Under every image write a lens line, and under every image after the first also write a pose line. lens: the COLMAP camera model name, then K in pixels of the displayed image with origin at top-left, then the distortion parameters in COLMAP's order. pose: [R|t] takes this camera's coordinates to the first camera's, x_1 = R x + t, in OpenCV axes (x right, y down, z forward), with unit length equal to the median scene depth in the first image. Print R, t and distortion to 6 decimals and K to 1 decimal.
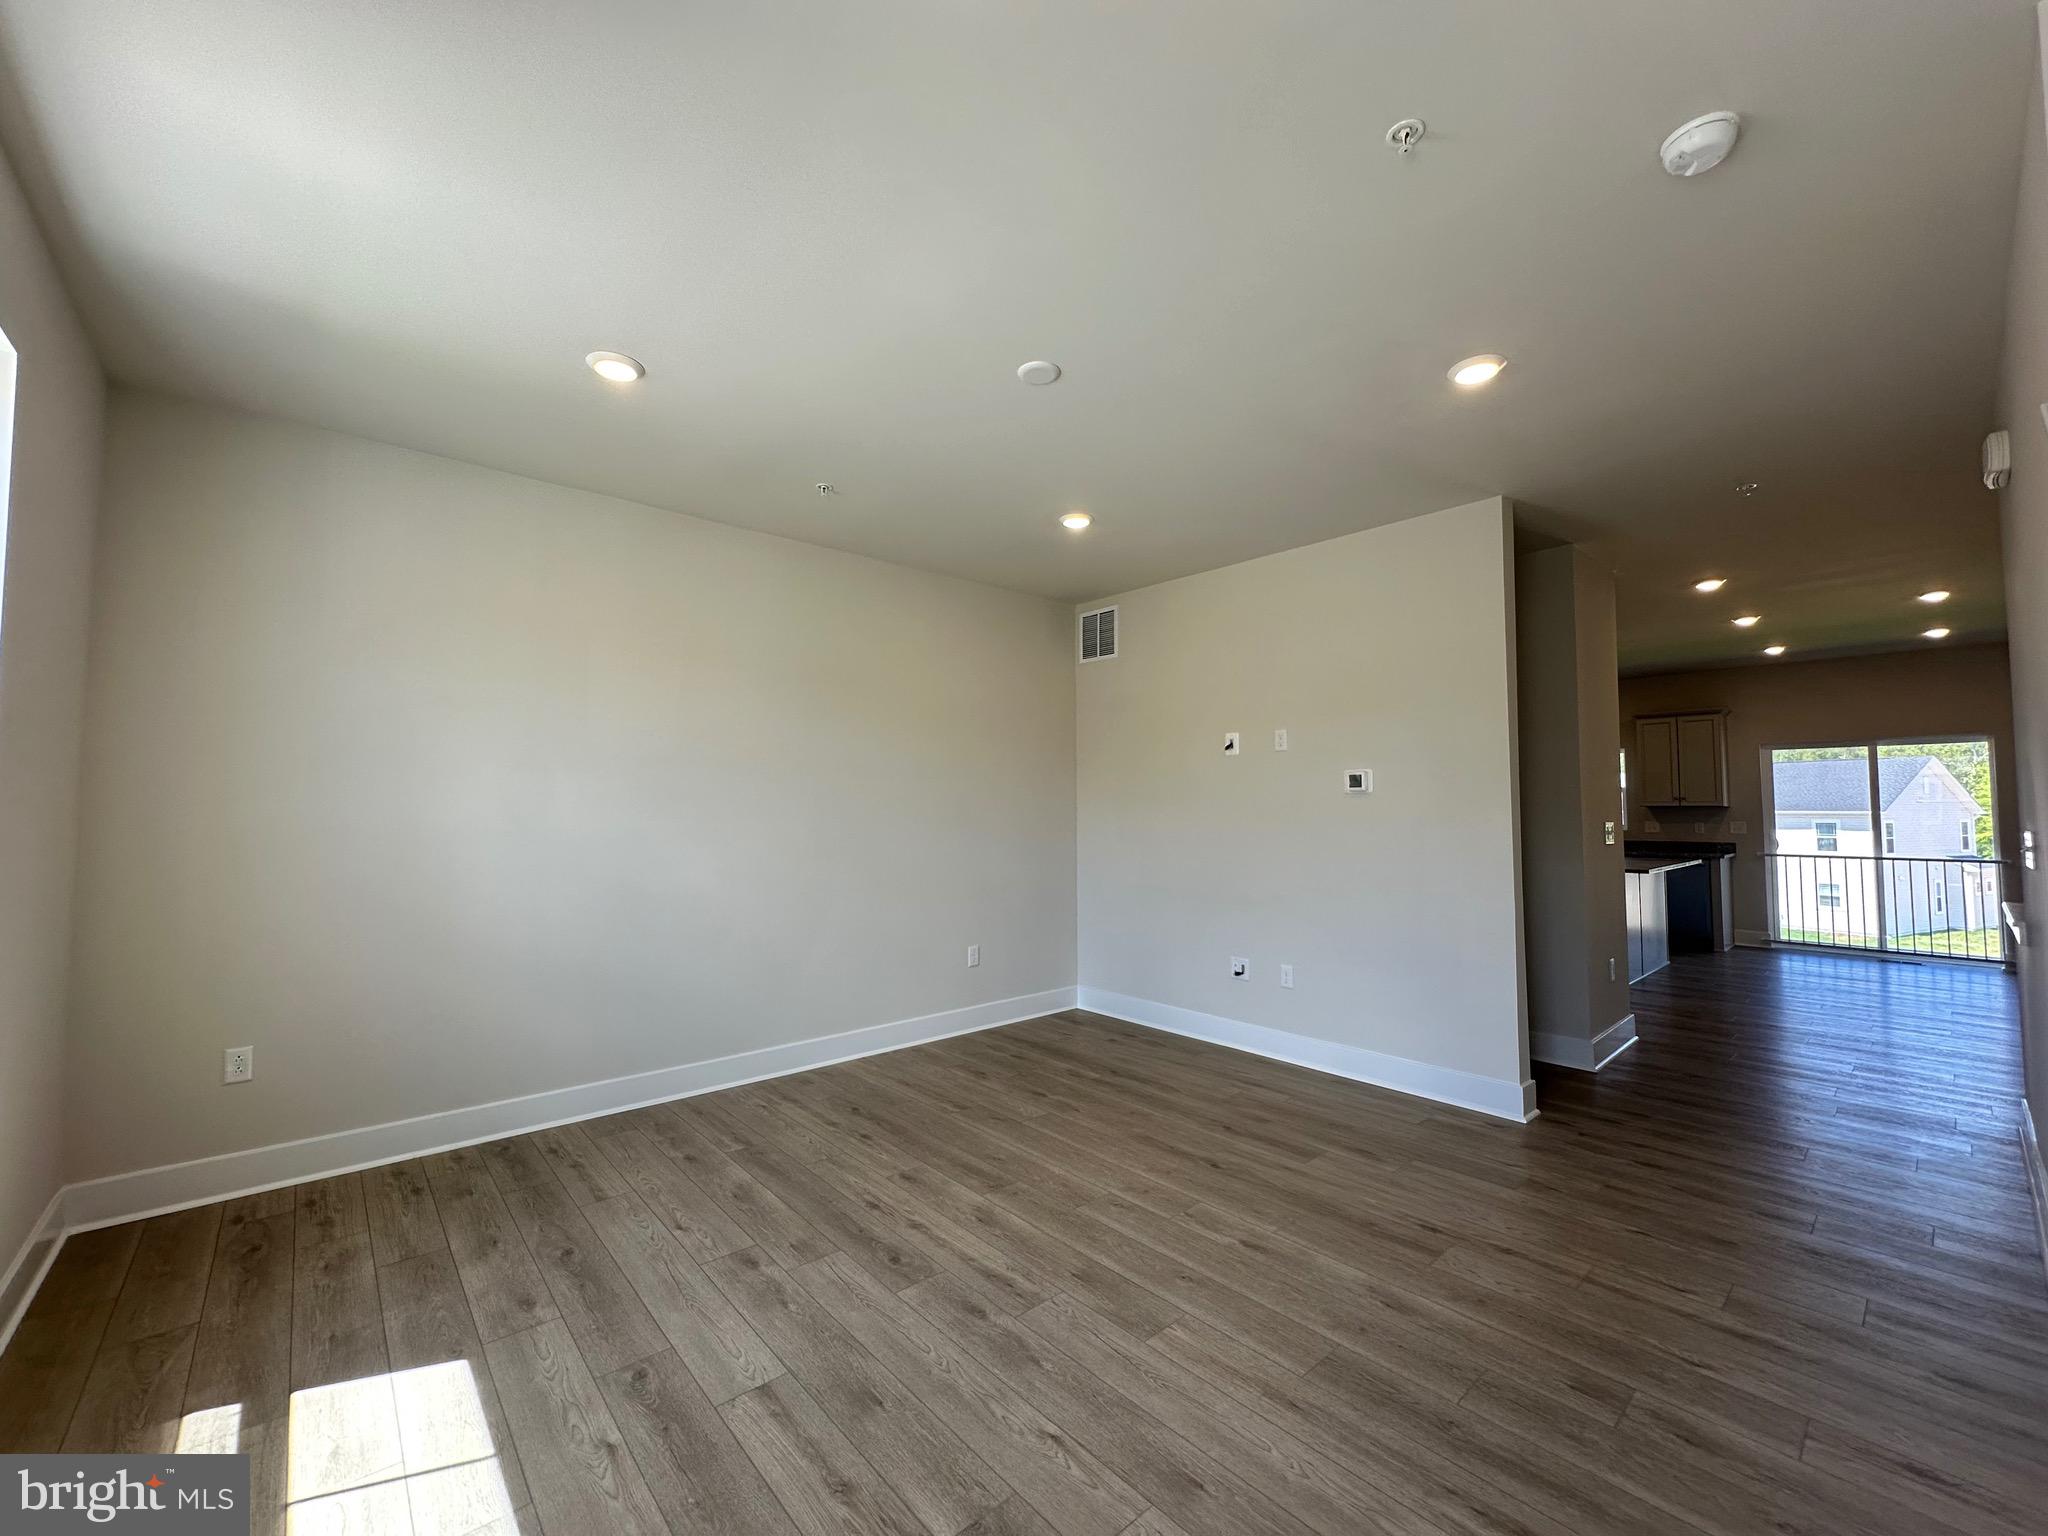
lens RADIAL K [[821.3, 0, 1022.8], [0, 821.3, 764.7], [0, 0, 1]] dist [-0.007397, 0.001256]
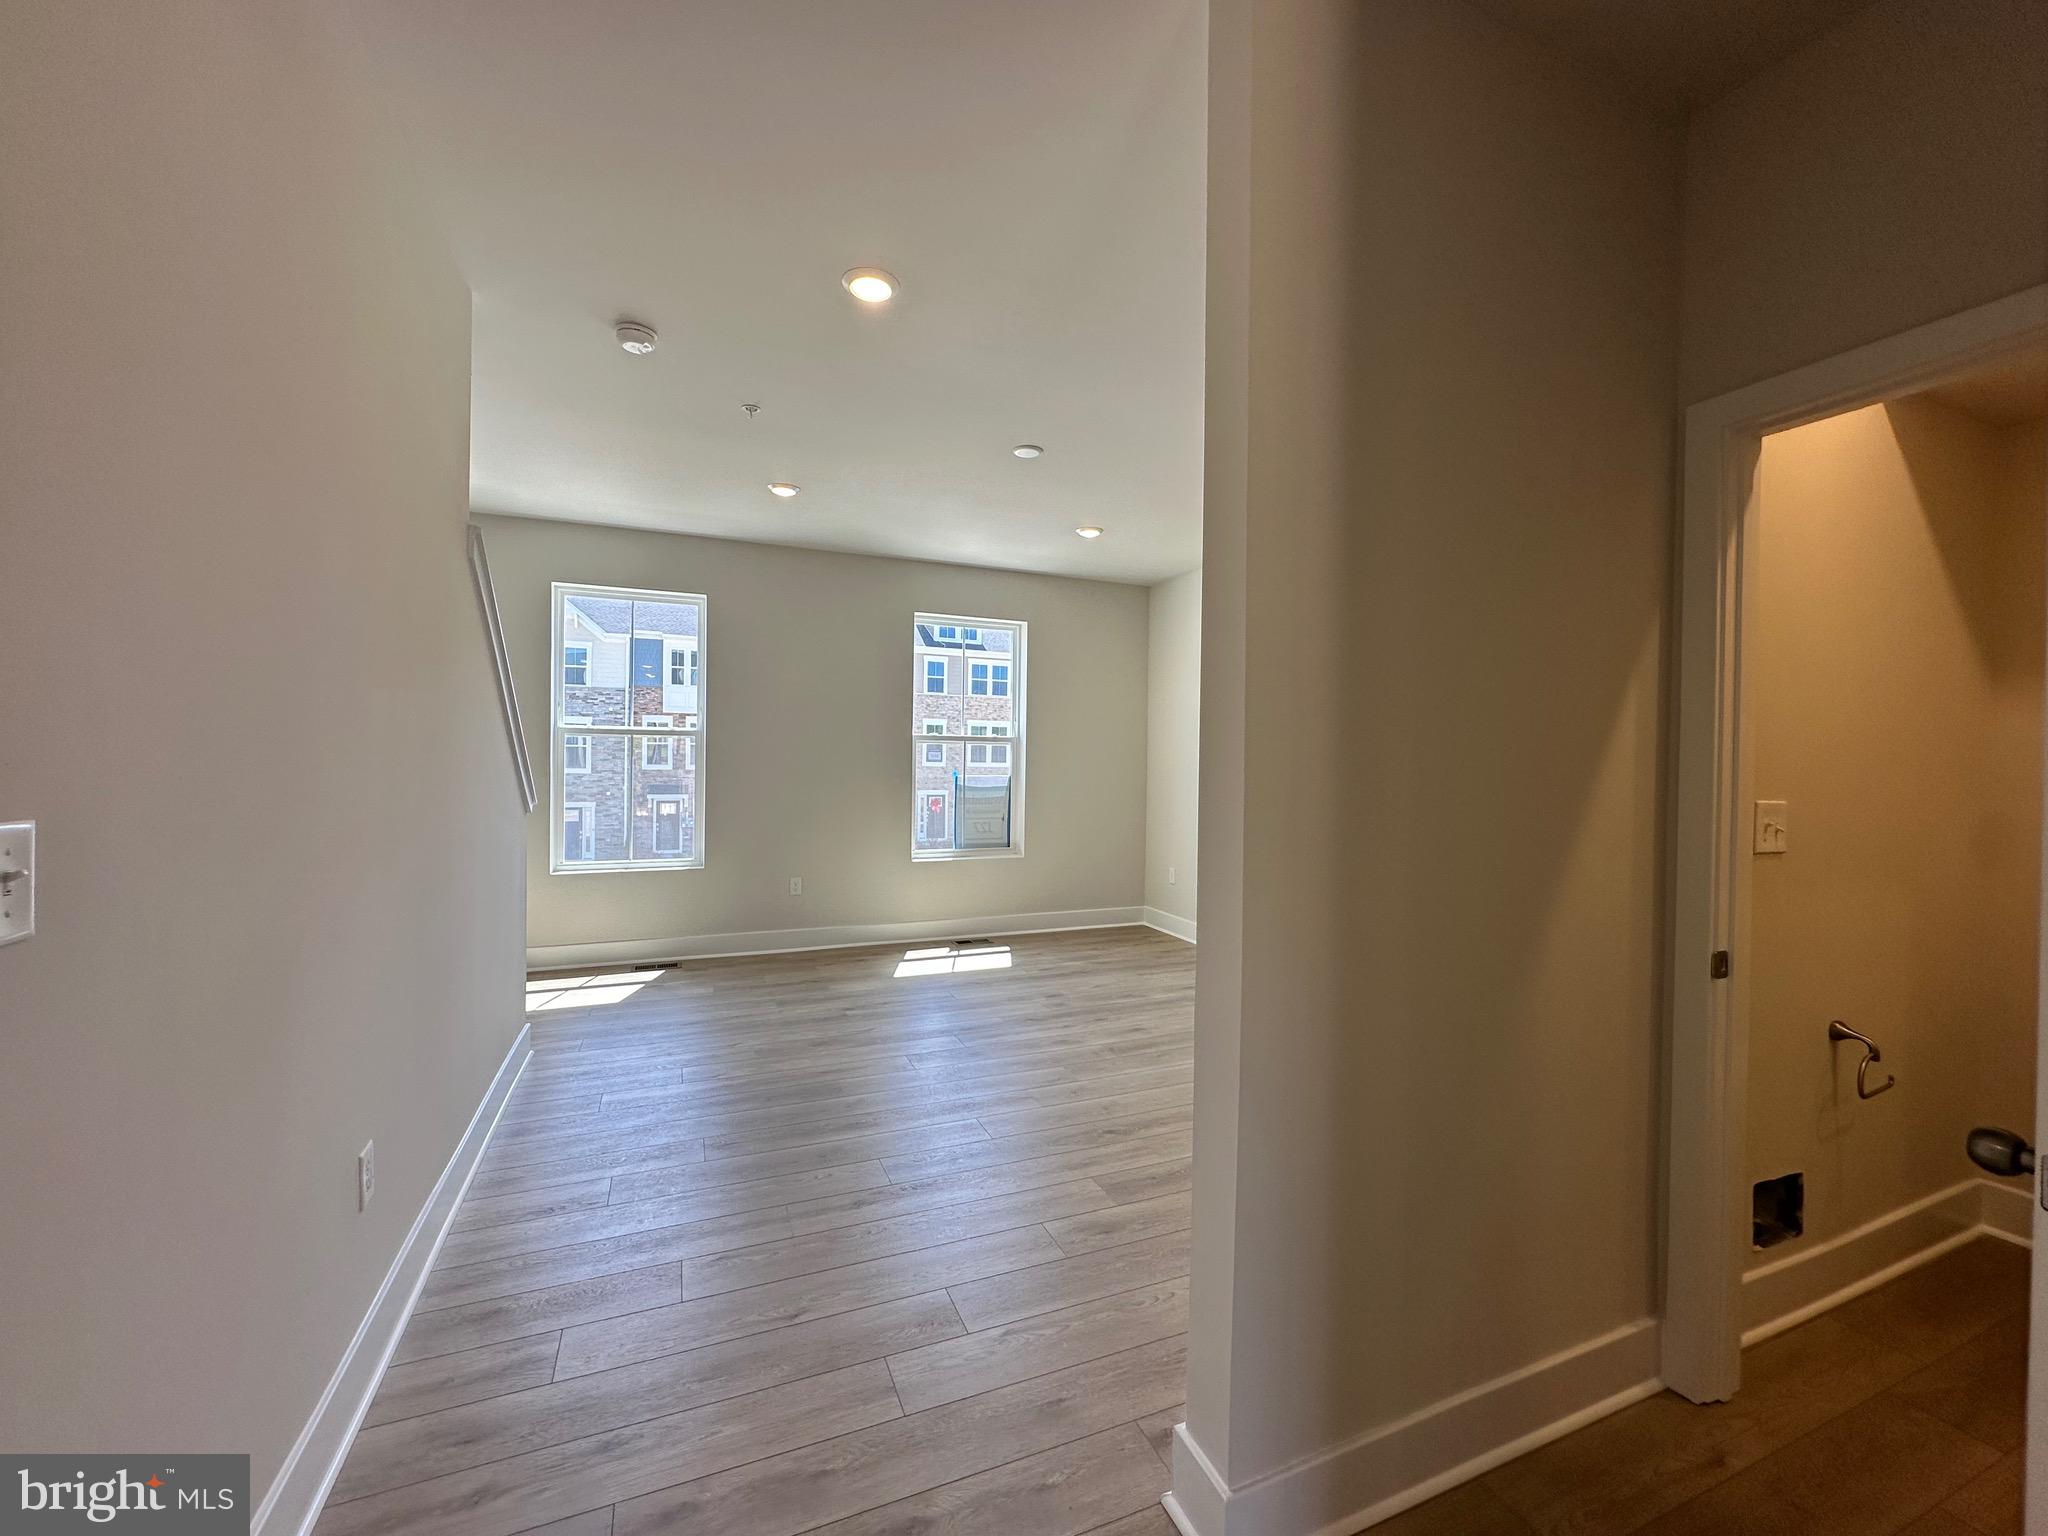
lens RADIAL K [[821.3, 0, 1031.3], [0, 821.3, 760.1], [0, 0, 1]] dist [-0.007397, 0.001256]
pose [[-0.311307, -0.004256, -0.950300, 1.171128], [0.039422, 0.999071, -0.017389, 0.066335], [0.949491, -0.042876, -0.310850, 1.219555]]
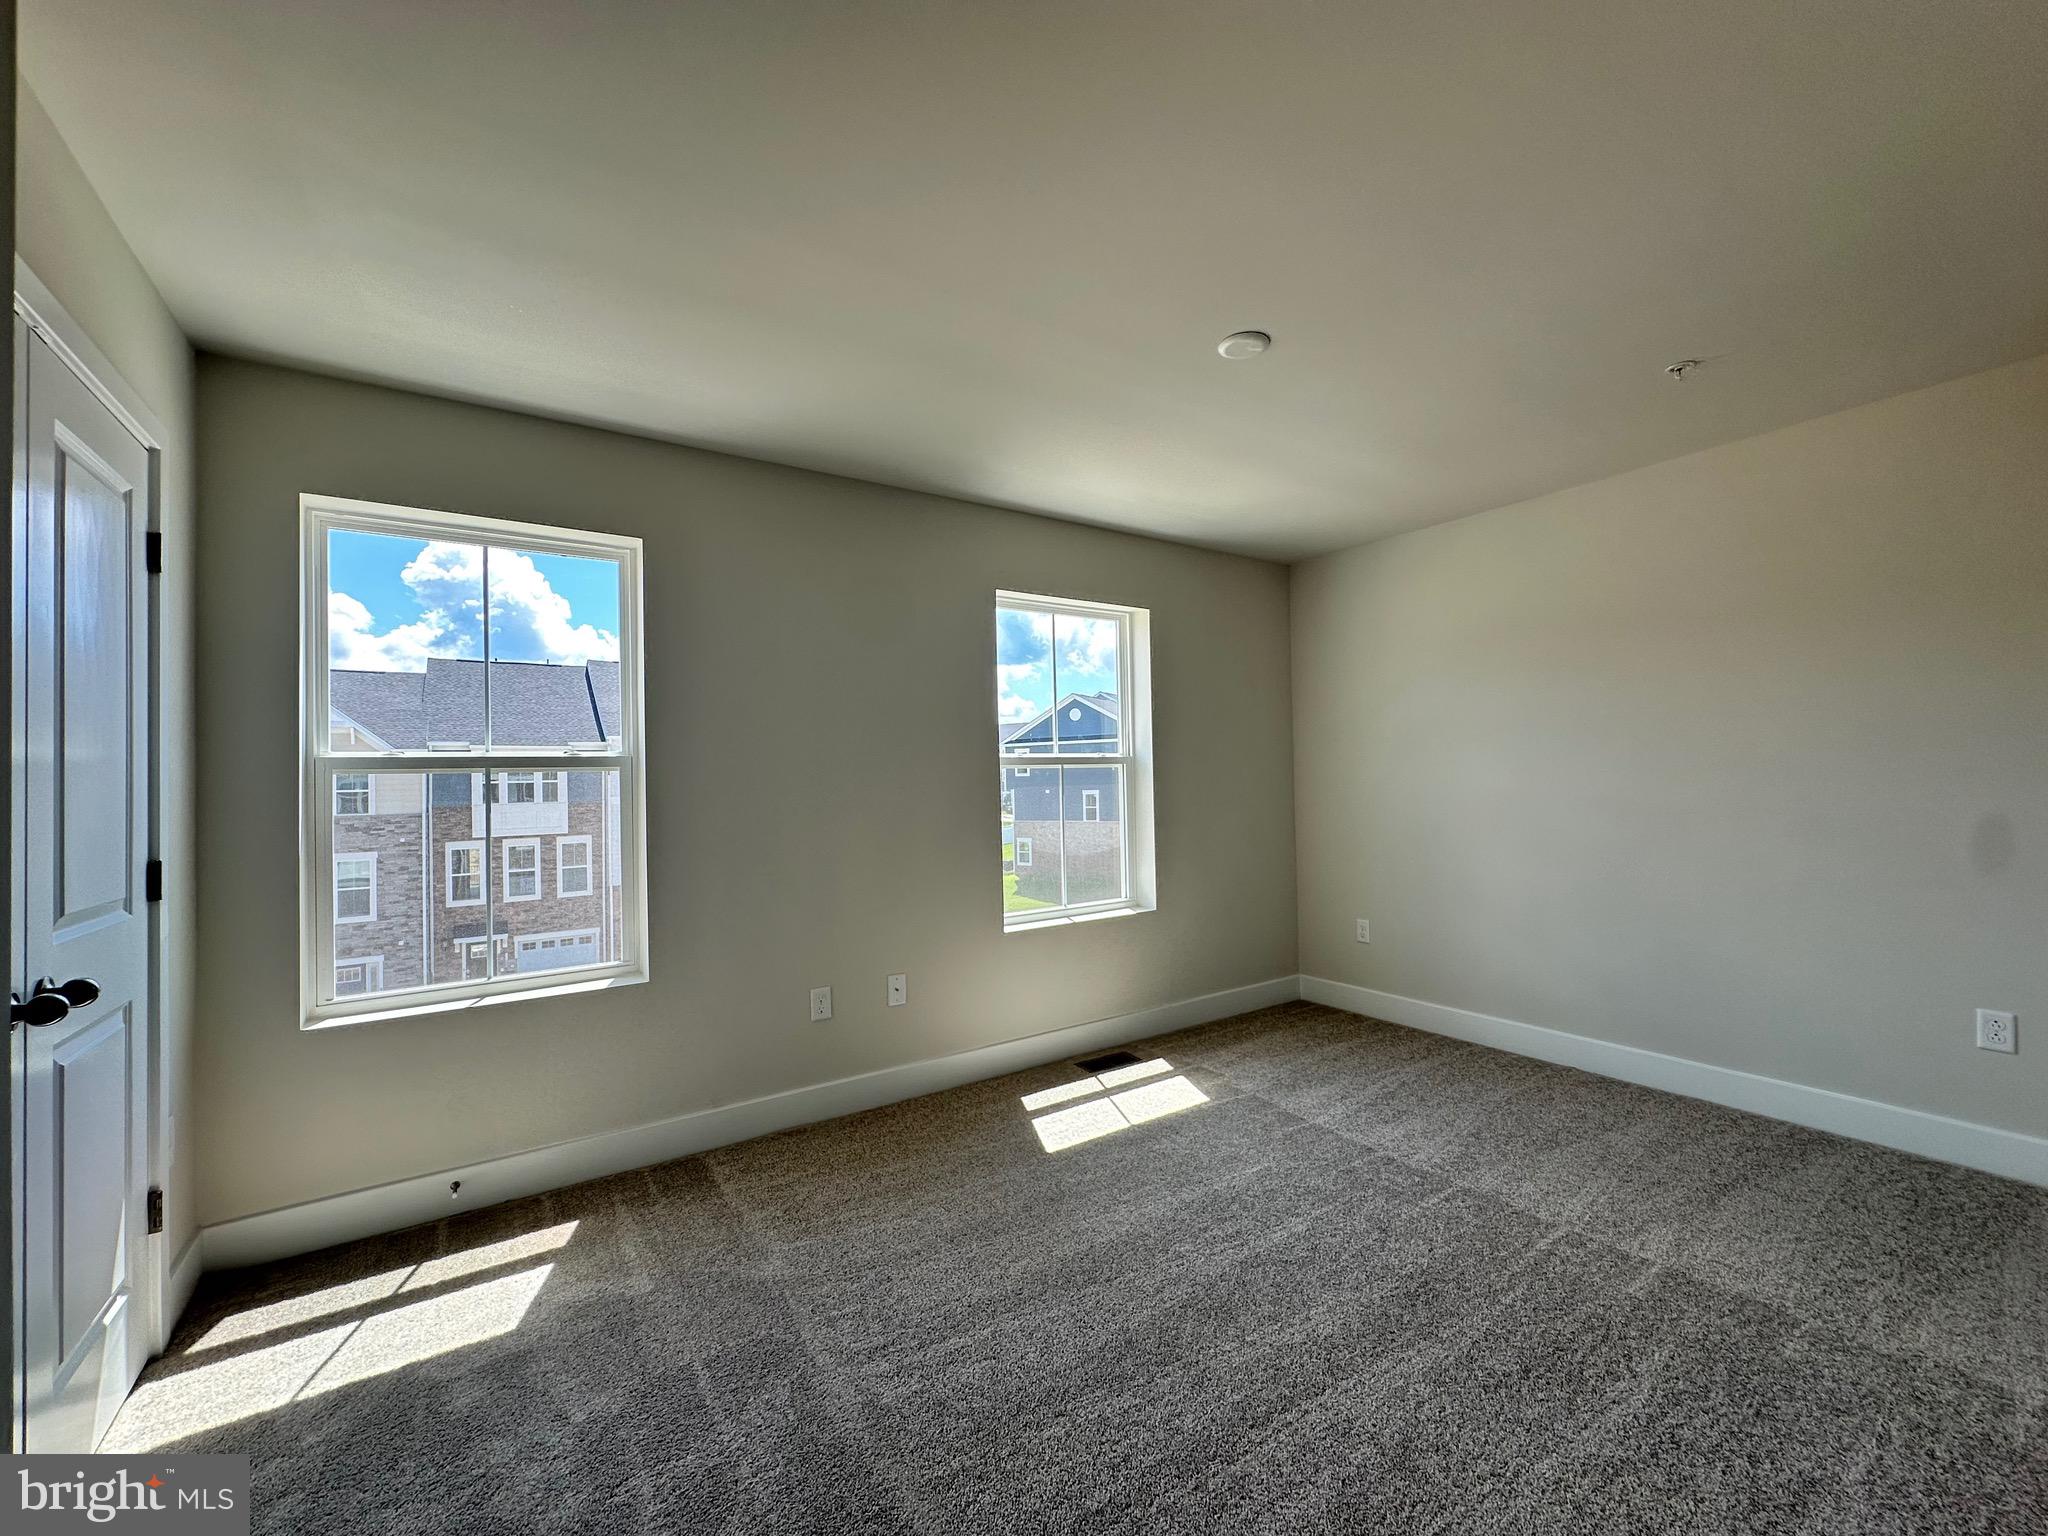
lens RADIAL K [[821.3, 0, 1042.3], [0, 821.3, 782.5], [0, 0, 1]] dist [-0.007397, 0.001256]
pose [[-0.127966, -0.074401, -0.988984, 0.585817], [0.131926, 0.987044, -0.091325, 0.153517], [0.982965, -0.142160, -0.116492, 0.580405]]
